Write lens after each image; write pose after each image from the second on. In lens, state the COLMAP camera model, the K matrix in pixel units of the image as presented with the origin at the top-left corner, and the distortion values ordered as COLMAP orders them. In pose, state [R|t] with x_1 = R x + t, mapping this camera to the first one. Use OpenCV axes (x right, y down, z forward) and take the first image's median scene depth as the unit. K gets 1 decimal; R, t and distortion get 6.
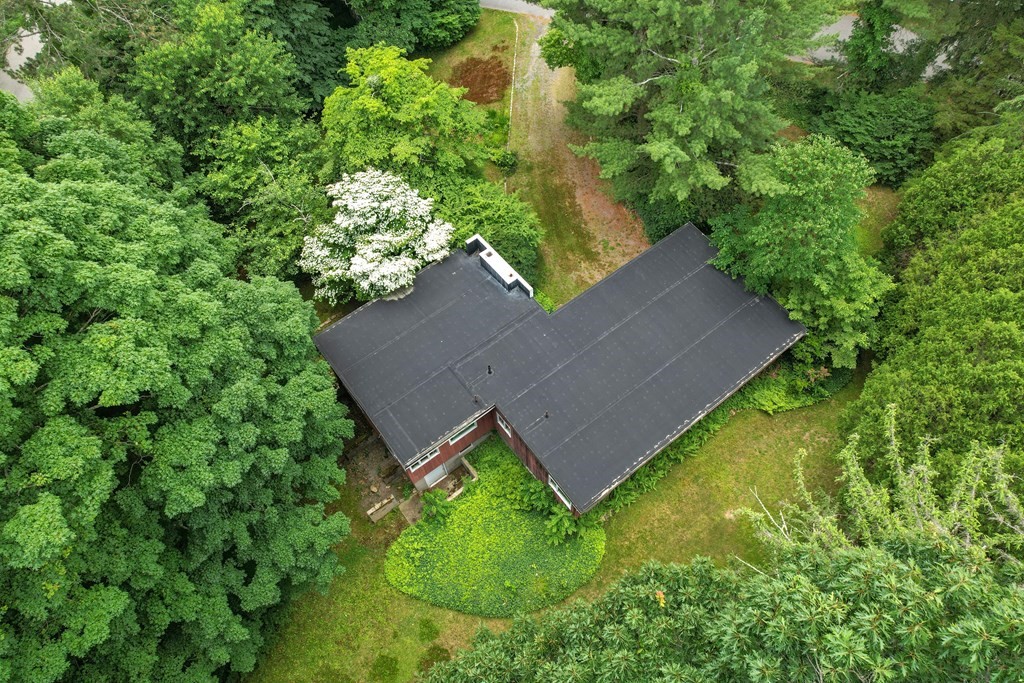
lens RADIAL K [[648.9, 0, 516.2], [0, 648.9, 340.9], [0, 0, 1]] dist [-0.069163, -0.000366]
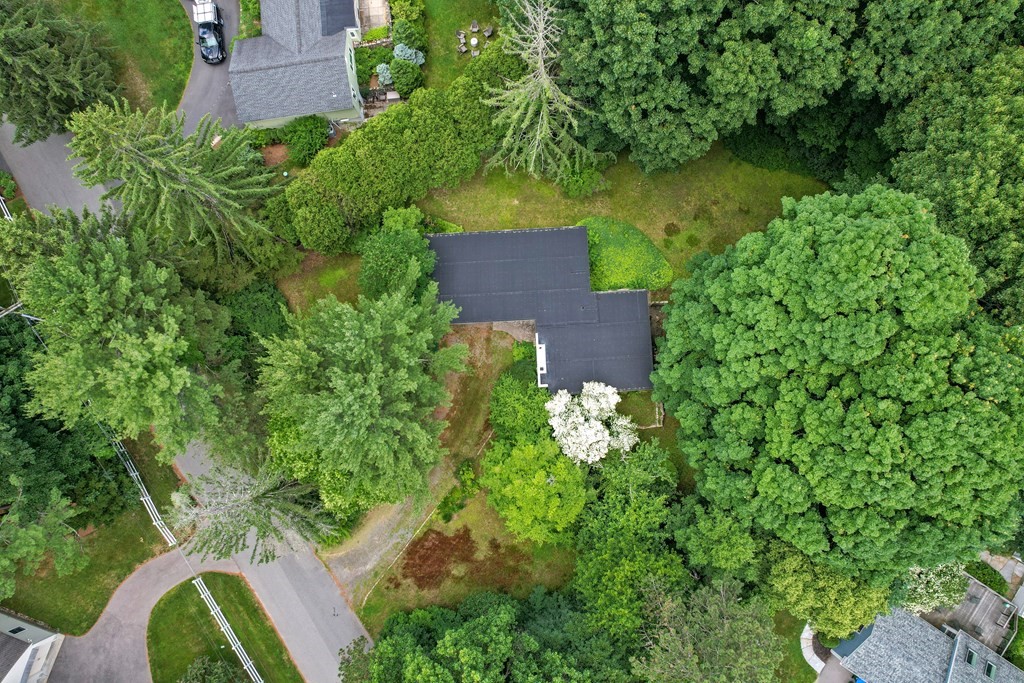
lens RADIAL K [[648.9, 0, 516.2], [0, 648.9, 340.9], [0, 0, 1]] dist [-0.069163, -0.000366]
pose [[-0.816617, -0.561567, 0.133335, -0.170094], [0.523639, -0.623660, 0.580388, -1.094802], [-0.242772, 0.543774, 0.803350, -0.366204]]
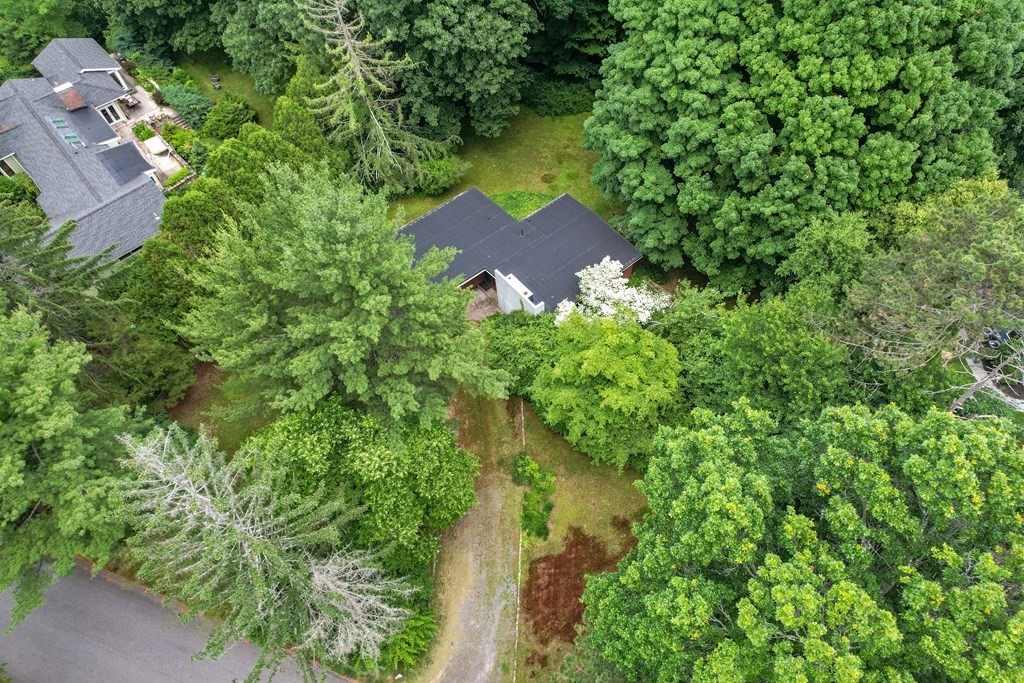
lens RADIAL K [[648.9, 0, 516.2], [0, 648.9, 340.9], [0, 0, 1]] dist [-0.069163, -0.000366]
pose [[-0.996431, 0.060221, 0.059144, -0.096748], [0.030864, -0.392217, 0.919355, -1.436675], [0.078562, 0.917899, 0.388959, 0.558840]]
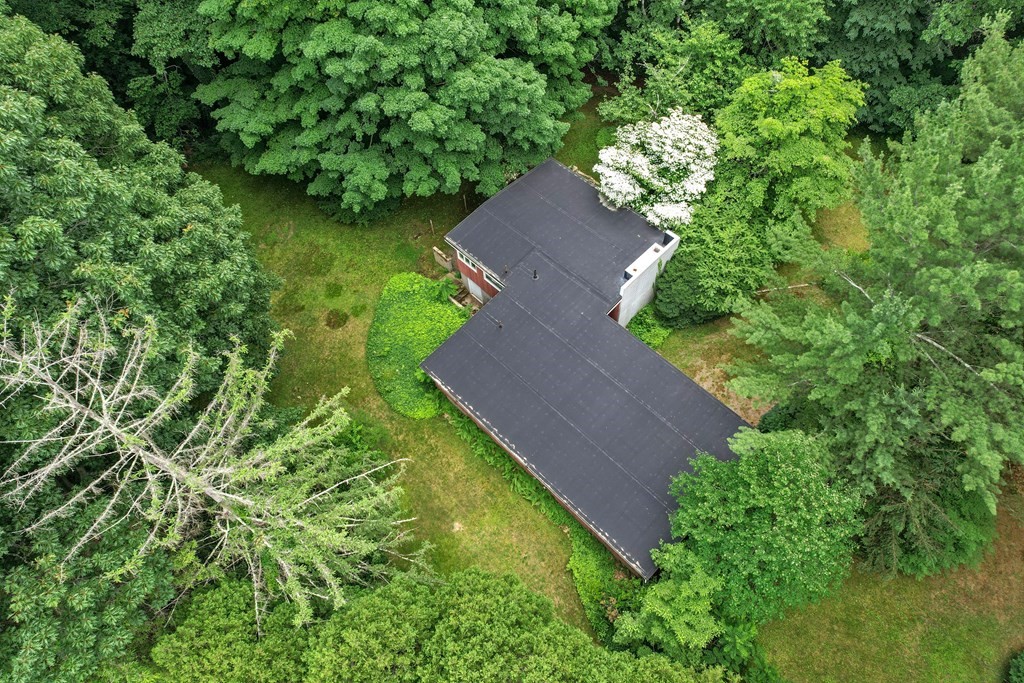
lens RADIAL K [[648.9, 0, 516.2], [0, 648.9, 340.9], [0, 0, 1]] dist [-0.069163, -0.000366]
pose [[0.132048, 0.864825, -0.484397, 0.549041], [-0.818001, 0.371077, 0.439518, -0.348173], [0.559854, 0.338200, 0.756428, 0.152092]]
